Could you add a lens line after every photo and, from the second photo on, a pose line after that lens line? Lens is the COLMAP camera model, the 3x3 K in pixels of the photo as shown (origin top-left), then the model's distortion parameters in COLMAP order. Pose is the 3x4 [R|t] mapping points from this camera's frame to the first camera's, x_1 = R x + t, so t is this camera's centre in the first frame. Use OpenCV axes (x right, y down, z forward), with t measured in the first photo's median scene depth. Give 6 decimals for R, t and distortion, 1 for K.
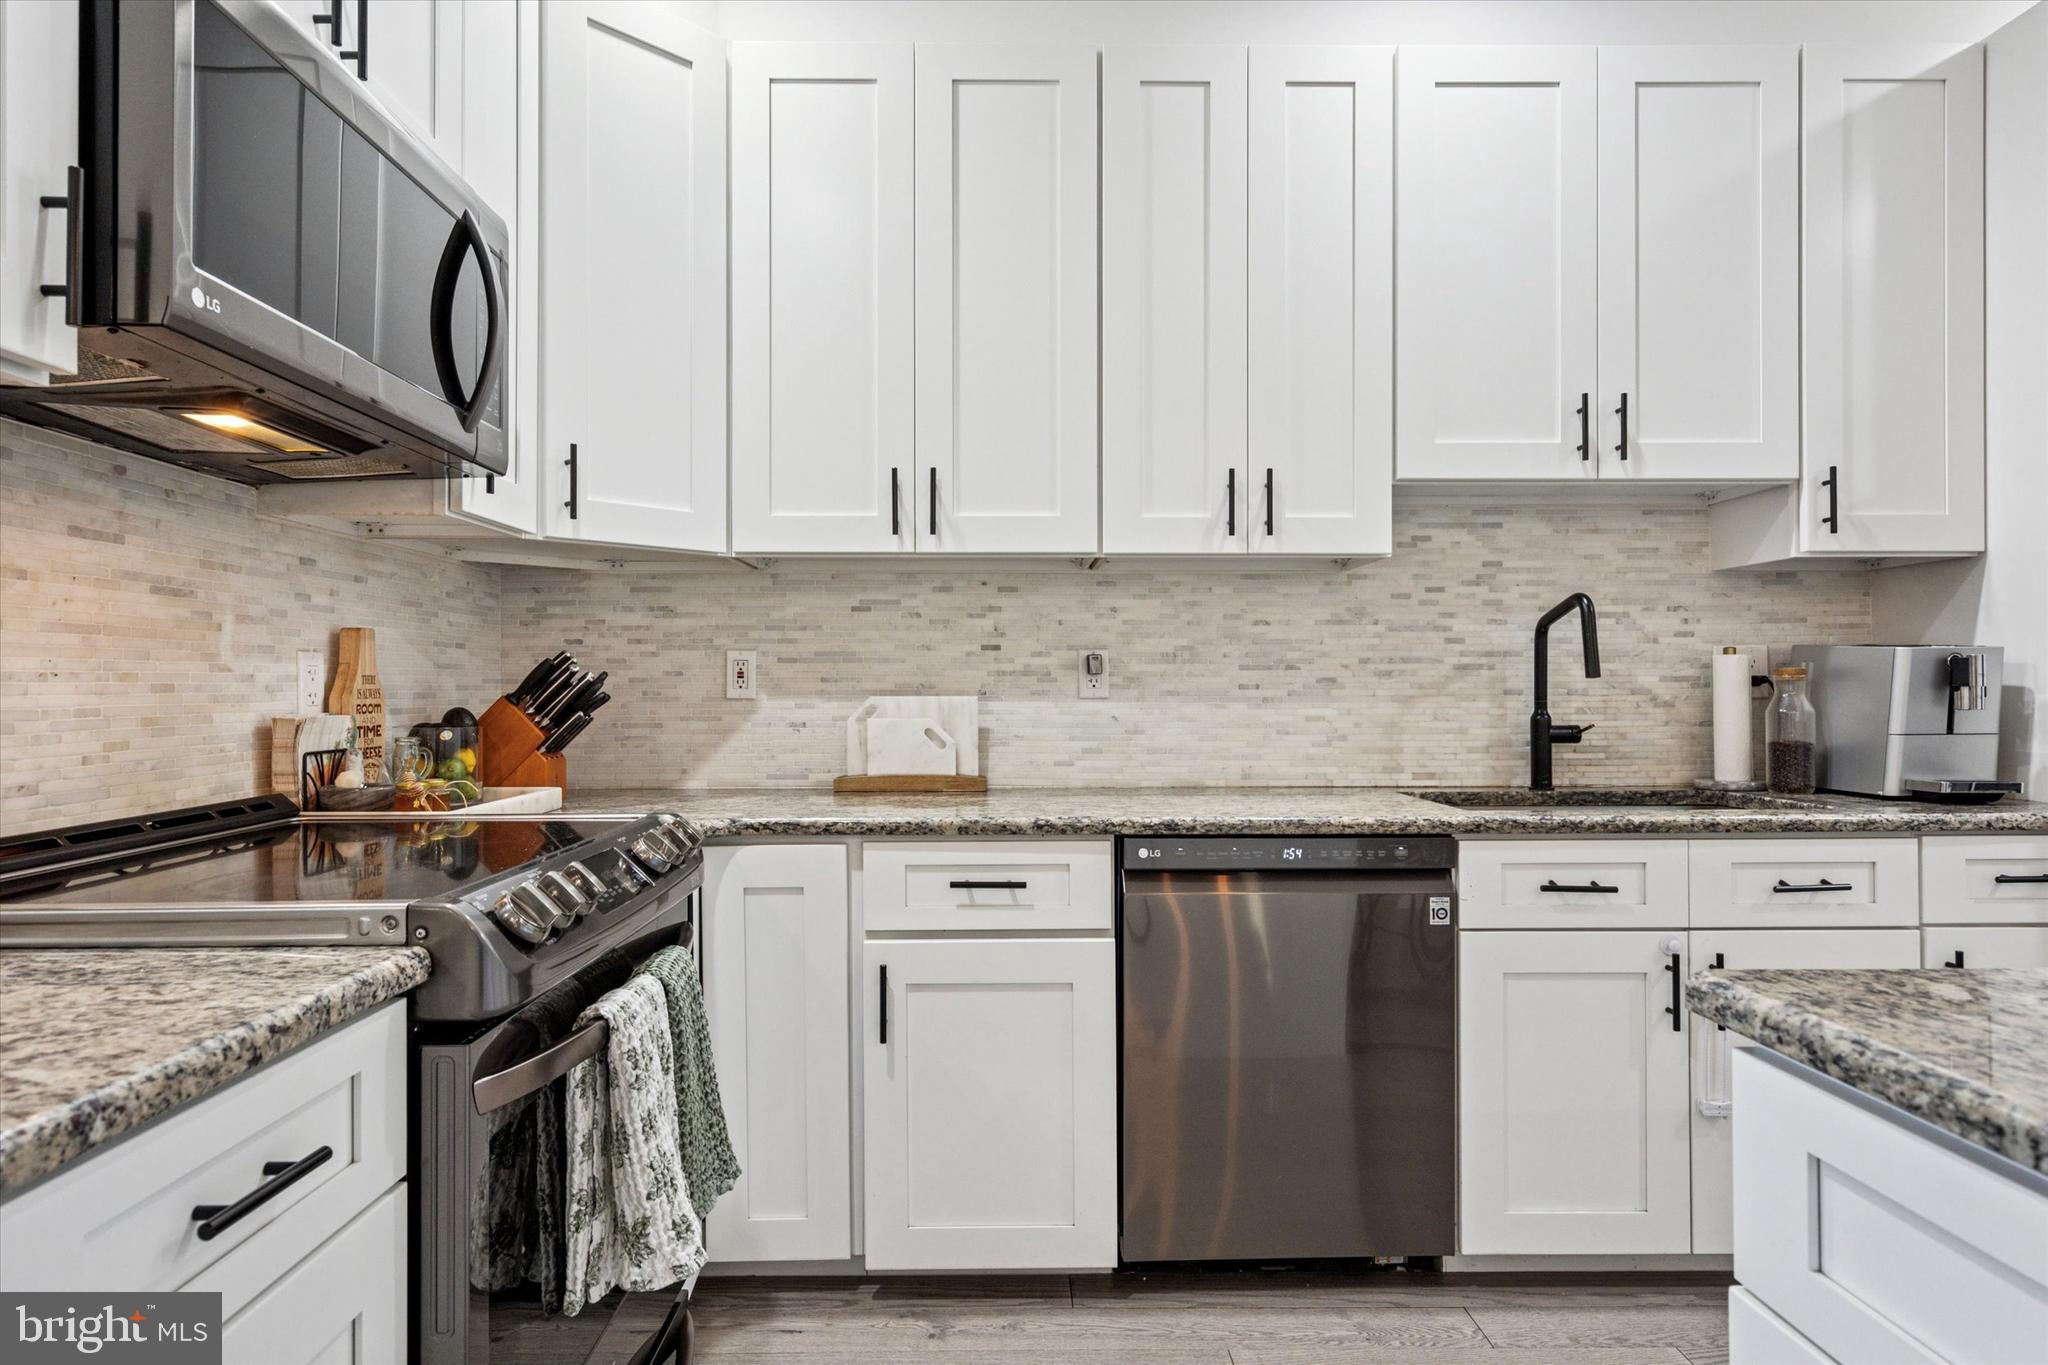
lens RADIAL K [[1184.8, 0, 1010.0], [0, 1184.8, 683.8], [0, 0, 1]] dist [0.007965, -0.002789]
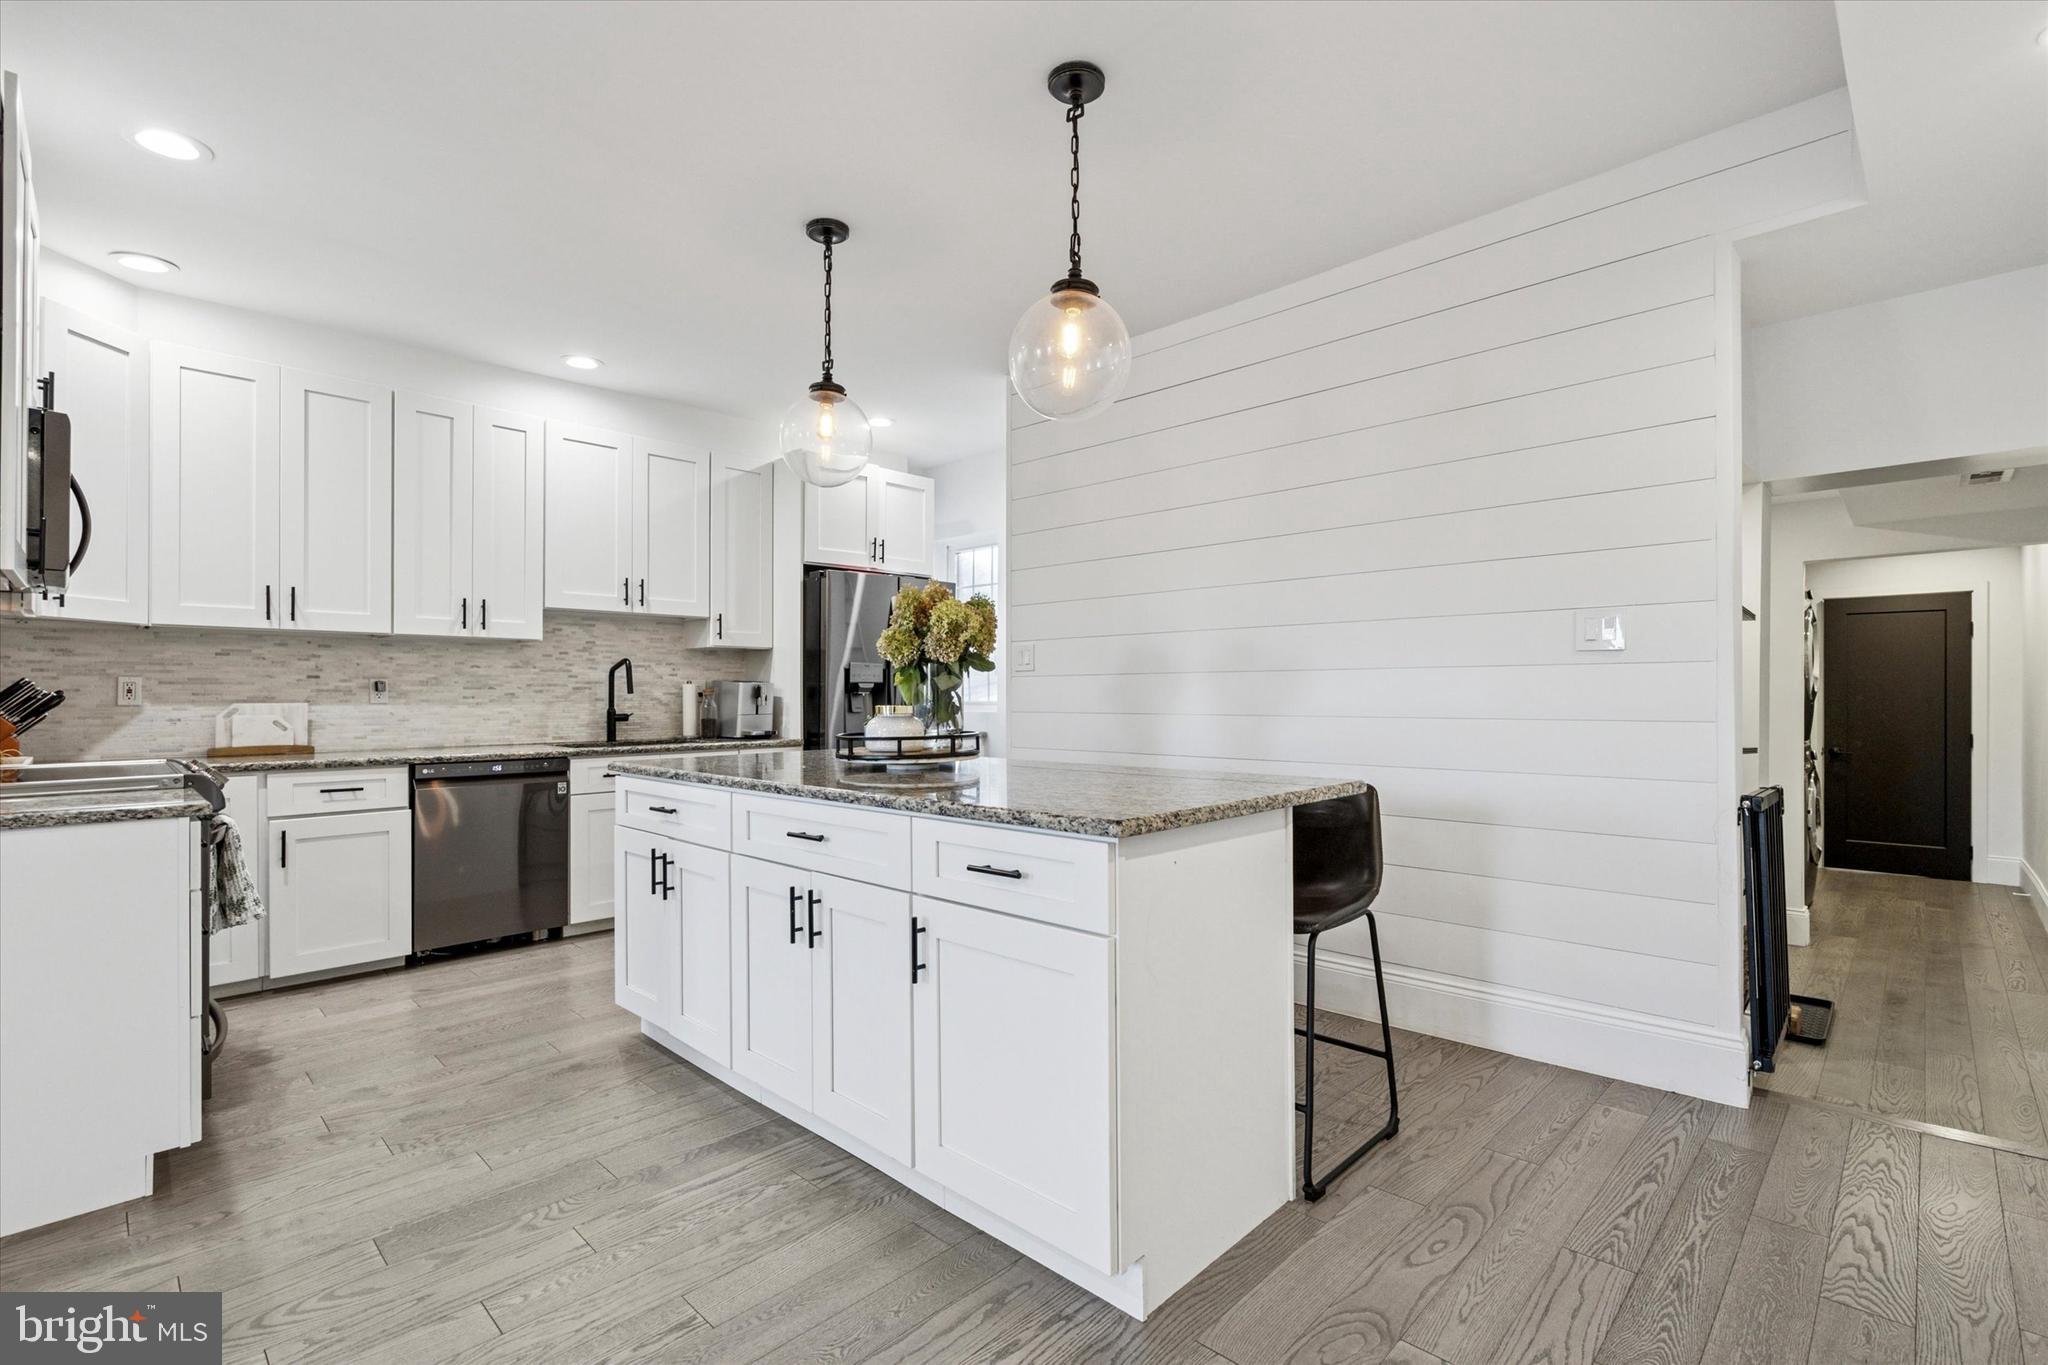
lens RADIAL K [[929.2, 0, 1016.4], [0, 929.2, 688.8], [0, 0, 1]] dist [-0.004954, 0.003031]
pose [[0.710450, 0.004039, 0.703736, -0.275649], [-0.002309, 0.999992, -0.003408, -0.010059], [-0.703744, 0.000797, 0.710453, -0.875872]]
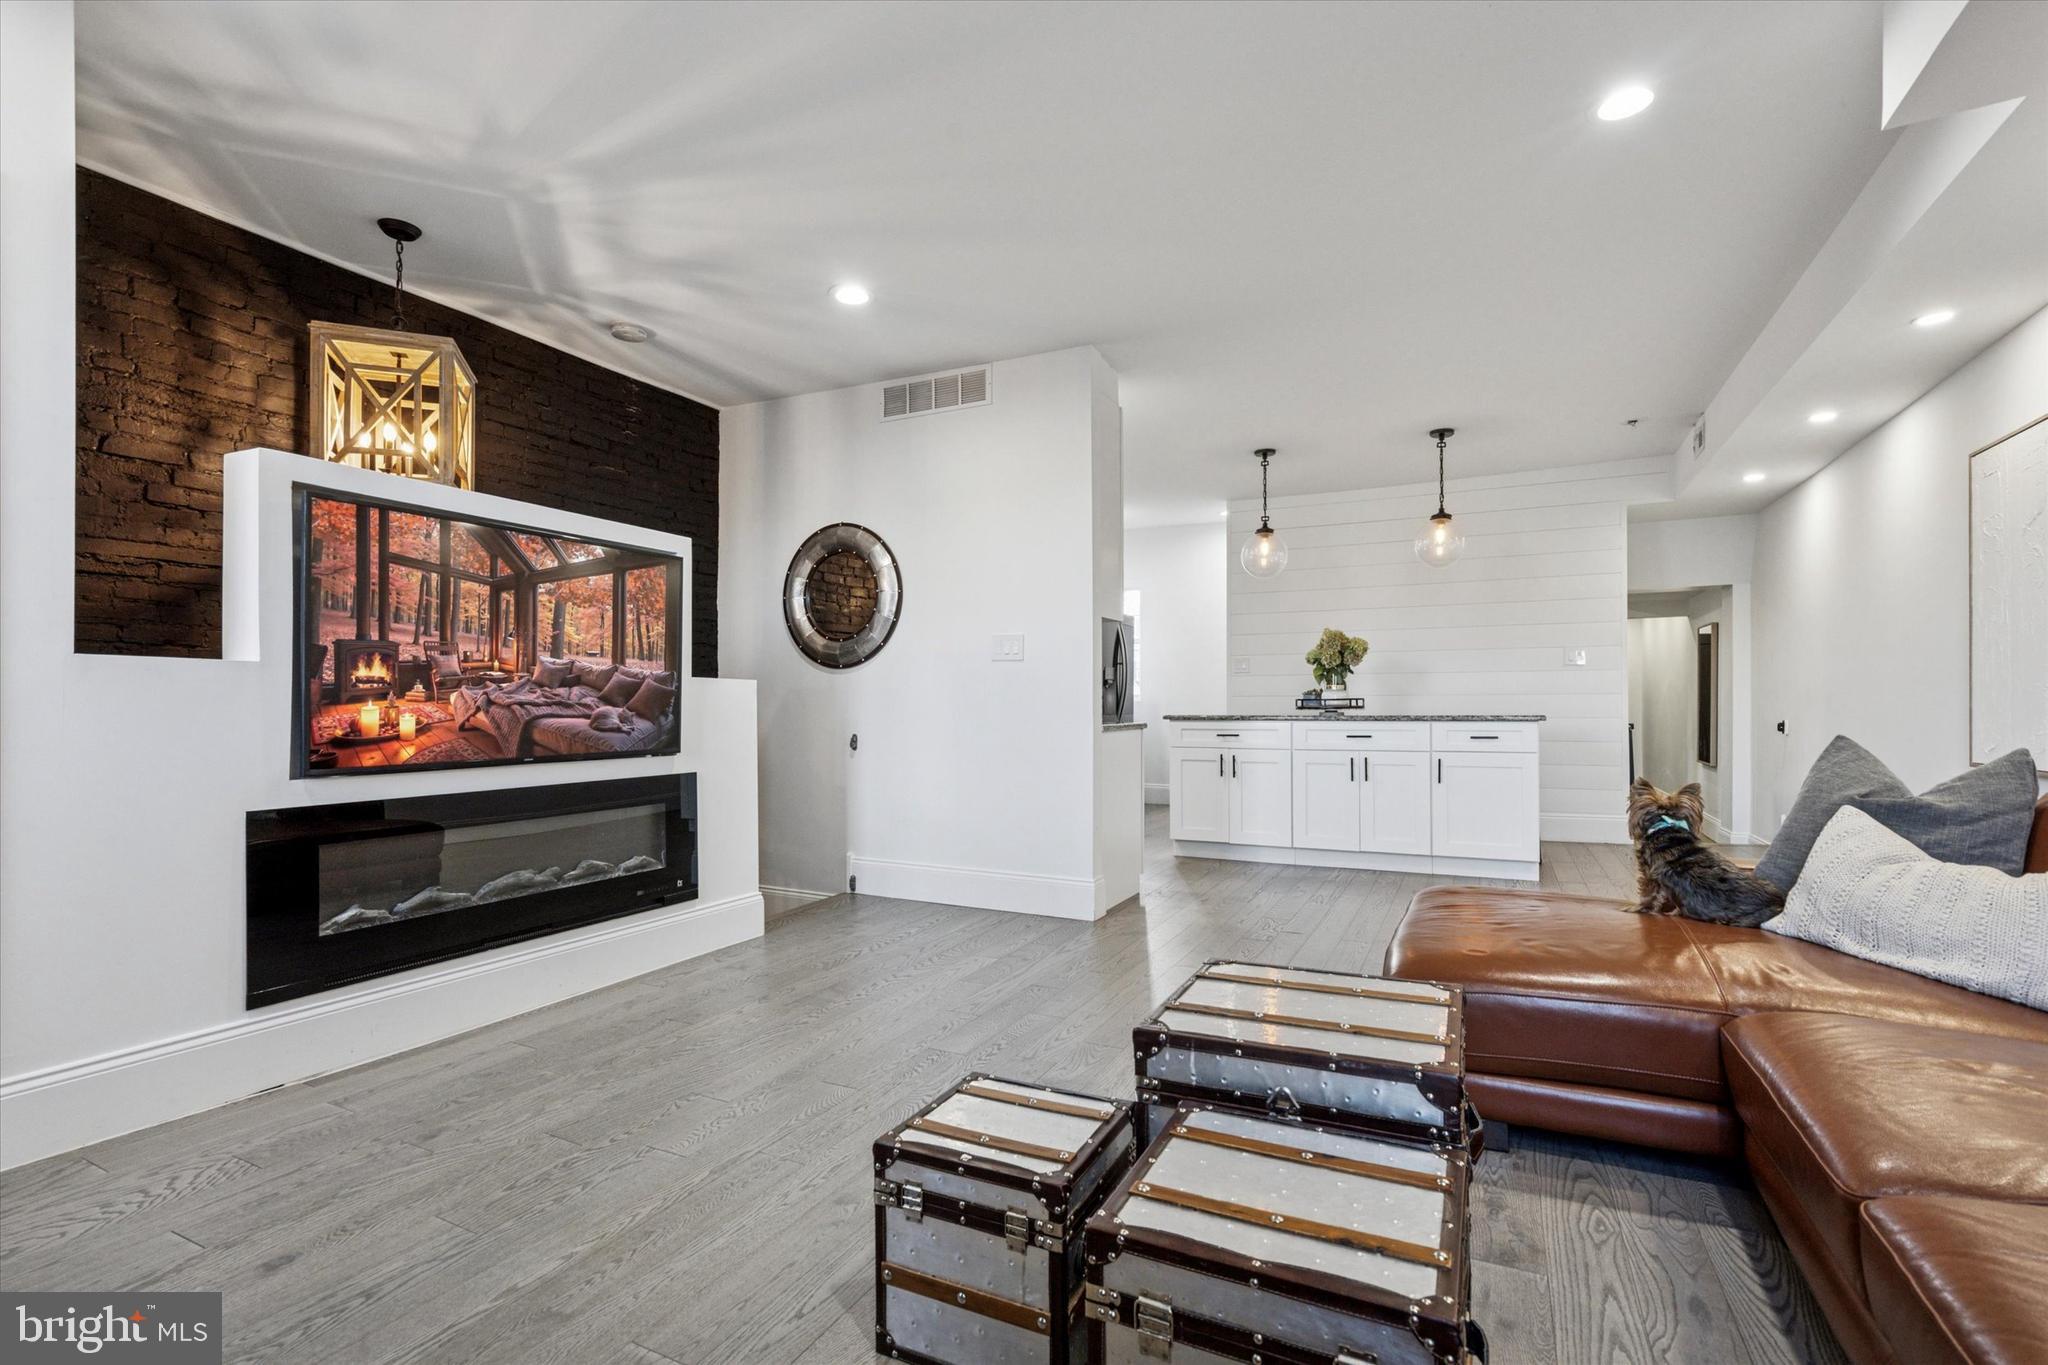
lens RADIAL K [[929.2, 0, 999.7], [0, 929.2, 696.0], [0, 0, 1]] dist [-0.004954, 0.003031]
pose [[0.474997, 0.009711, 0.879934, -2.097596], [-0.005429, 0.999952, -0.008105, 0.055702], [-0.879970, -0.000928, 0.475027, -0.394433]]
